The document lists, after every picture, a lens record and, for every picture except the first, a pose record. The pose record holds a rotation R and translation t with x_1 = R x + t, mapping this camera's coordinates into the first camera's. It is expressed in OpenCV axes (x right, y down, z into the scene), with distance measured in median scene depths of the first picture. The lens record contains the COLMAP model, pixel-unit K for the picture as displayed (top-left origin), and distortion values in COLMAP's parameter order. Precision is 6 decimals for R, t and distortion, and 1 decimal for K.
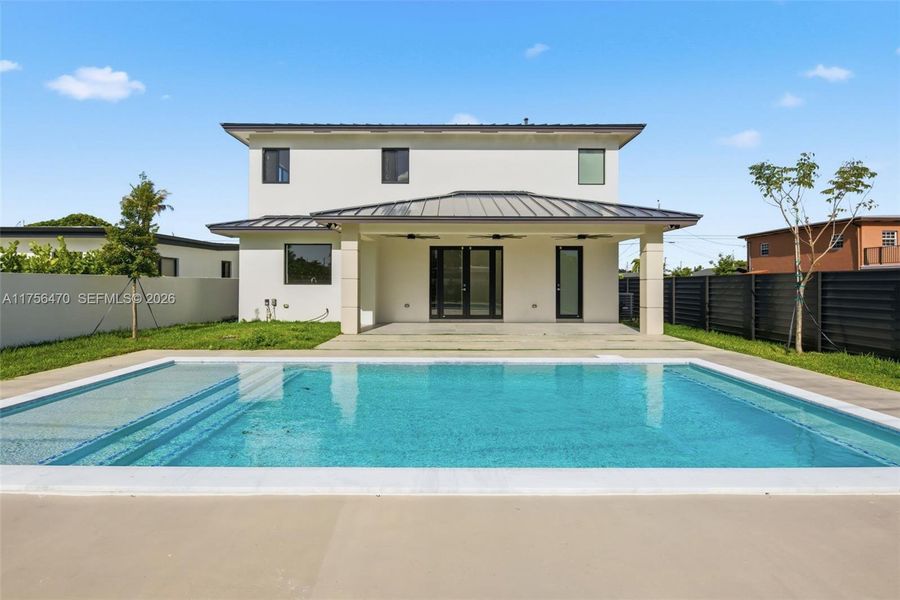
lens RADIAL K [[438.1, 0, 465.3], [0, 438.1, 282.0], [0, 0, 1]] dist [-0.000796, -0.001594]
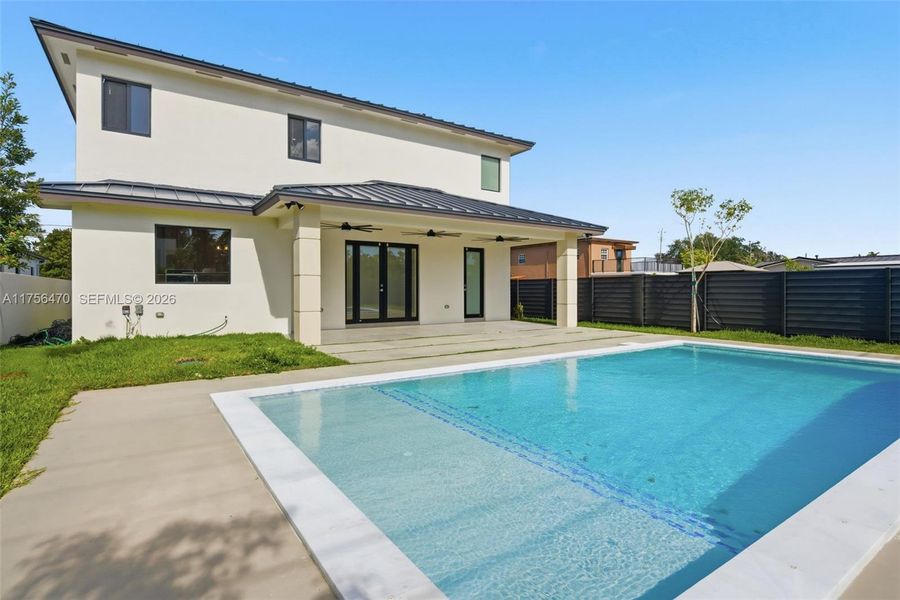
lens RADIAL K [[438.1, 0, 478.7], [0, 438.1, 294.5], [0, 0, 1]] dist [-0.000796, -0.001594]
pose [[0.837191, -0.010382, 0.546812, -0.337422], [0.000526, 0.999835, 0.018177, 0.009888], [-0.546910, -0.014930, 0.837058, 0.134511]]
